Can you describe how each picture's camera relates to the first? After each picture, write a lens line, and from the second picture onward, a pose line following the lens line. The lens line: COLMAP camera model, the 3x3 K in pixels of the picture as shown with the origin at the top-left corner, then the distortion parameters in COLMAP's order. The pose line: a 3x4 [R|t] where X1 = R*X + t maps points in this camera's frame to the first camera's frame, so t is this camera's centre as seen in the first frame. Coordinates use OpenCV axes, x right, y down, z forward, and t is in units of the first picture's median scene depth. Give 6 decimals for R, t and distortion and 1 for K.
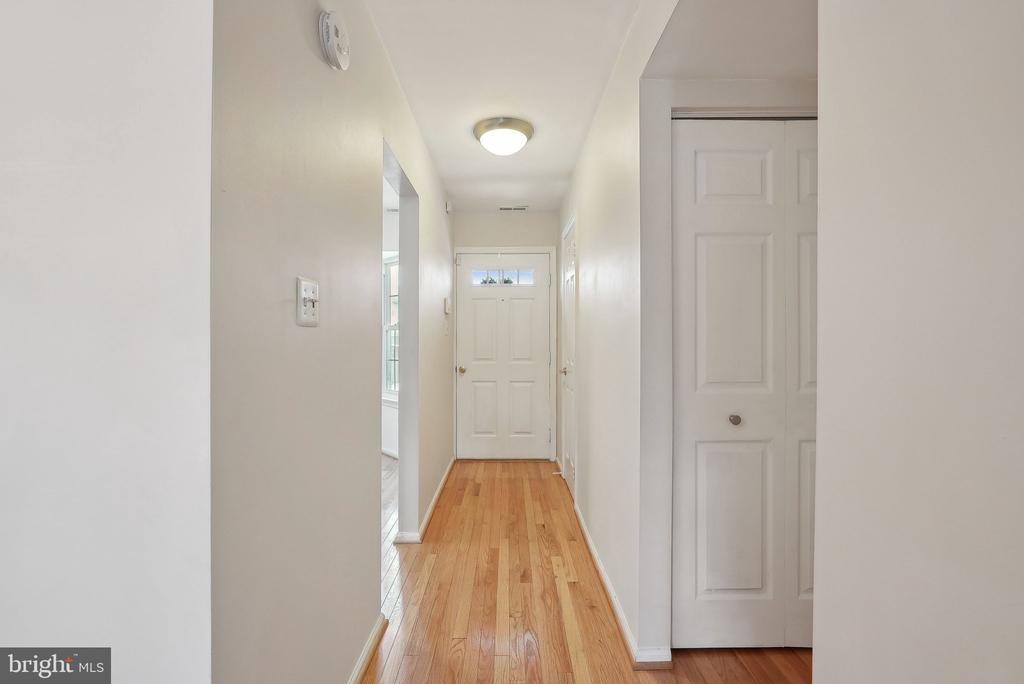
lens RADIAL K [[440.6, 0, 510.1], [0, 440.6, 331.5], [0, 0, 1]] dist [0.013869, -0.000171]
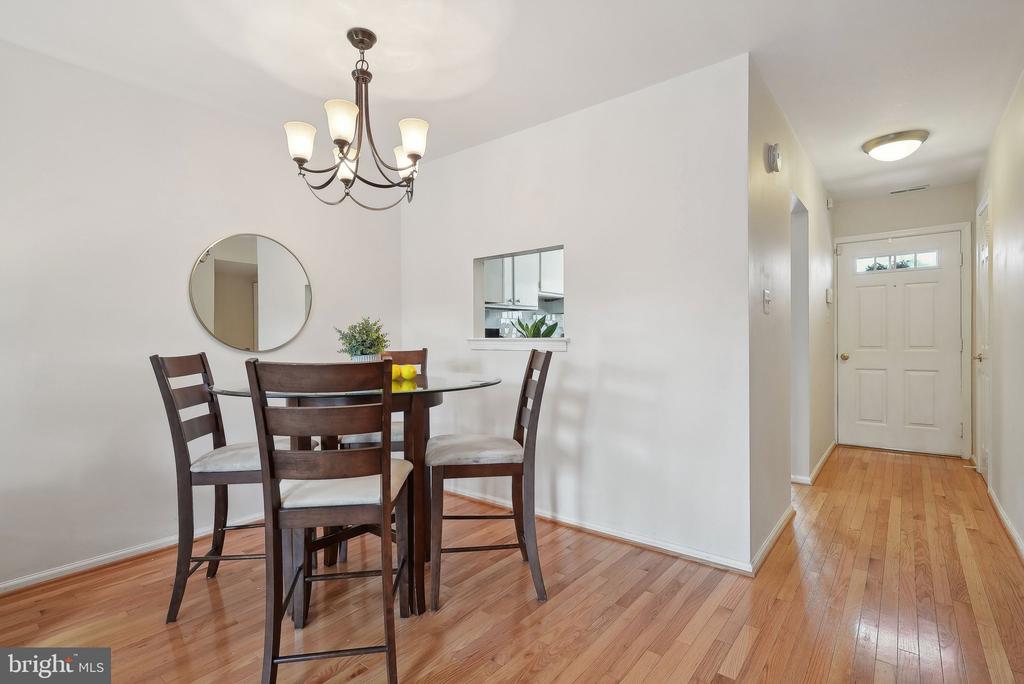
lens RADIAL K [[476.9, 0, 512.0], [0, 476.9, 342.0], [0, 0, 1]] dist [0.000335, 0.001016]
pose [[0.767665, -0.001759, -0.640850, 0.012854], [0.021097, 0.999524, 0.022529, 0.015494], [0.640505, -0.030815, 0.767336, -0.493274]]
